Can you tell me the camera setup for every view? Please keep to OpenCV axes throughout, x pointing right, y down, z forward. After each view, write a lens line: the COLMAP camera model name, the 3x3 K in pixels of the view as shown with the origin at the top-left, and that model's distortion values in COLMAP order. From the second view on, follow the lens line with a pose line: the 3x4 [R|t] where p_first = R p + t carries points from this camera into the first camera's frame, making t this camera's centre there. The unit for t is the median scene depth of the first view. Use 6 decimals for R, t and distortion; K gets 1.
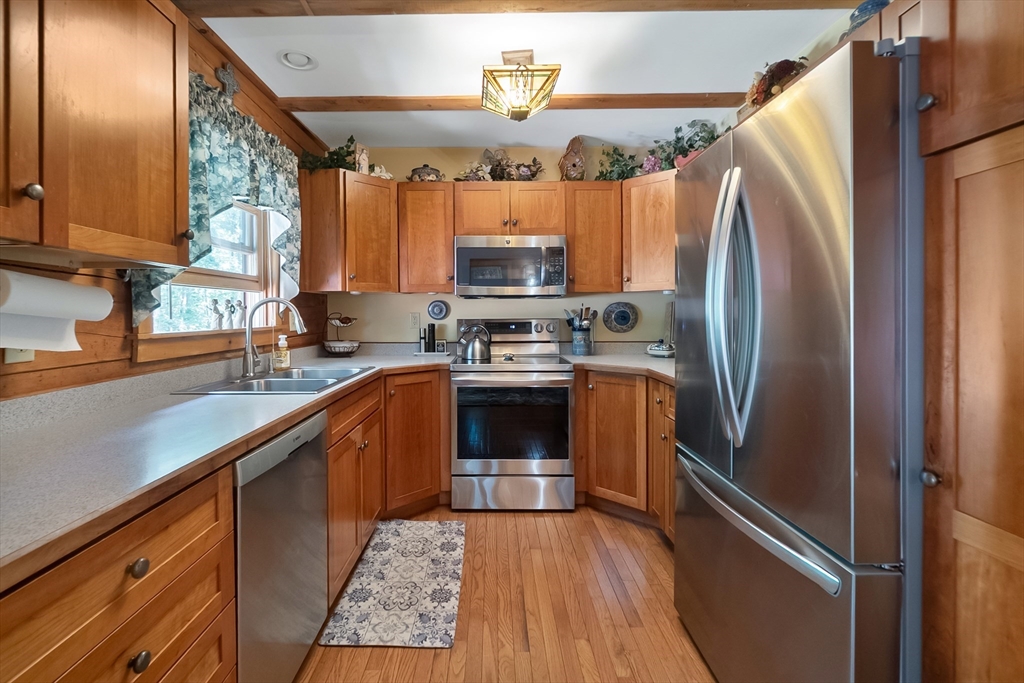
lens RADIAL K [[424.1, 0, 489.8], [0, 424.1, 316.3], [0, 0, 1]] dist [-0.004299, 0.000549]
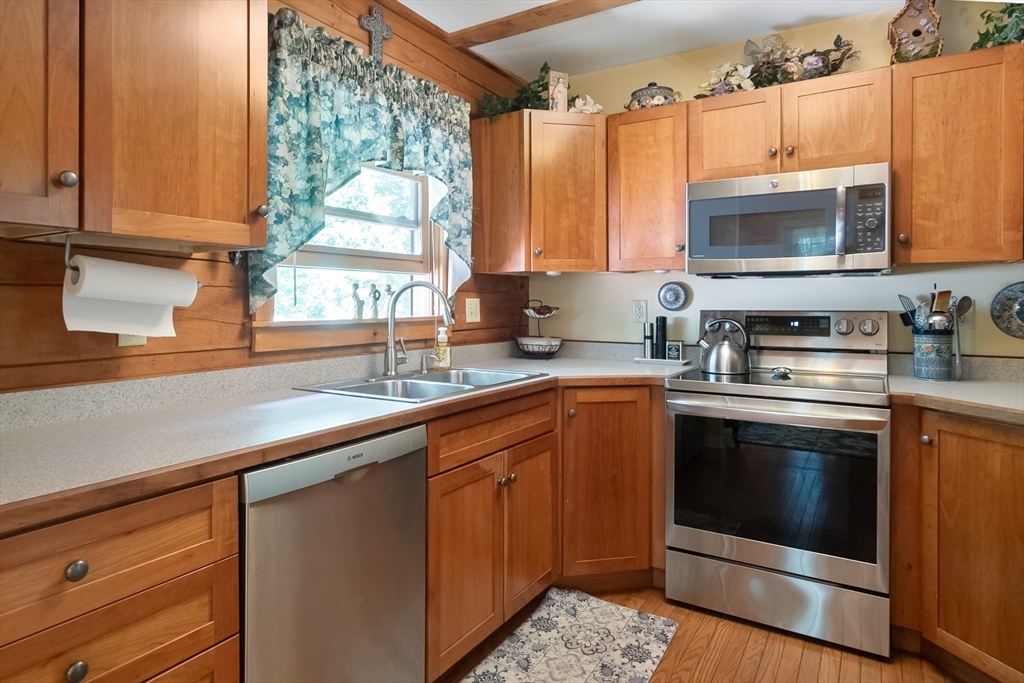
lens RADIAL K [[582.7, 0, 517.9], [0, 582.7, 306.5], [0, 0, 1]] dist [0.002082, -0.000559]
pose [[0.858965, 0.007819, -0.511975, 0.191707], [-0.007508, 0.999968, 0.002676, 0.000574], [0.511980, 0.001545, 0.858996, 0.113061]]
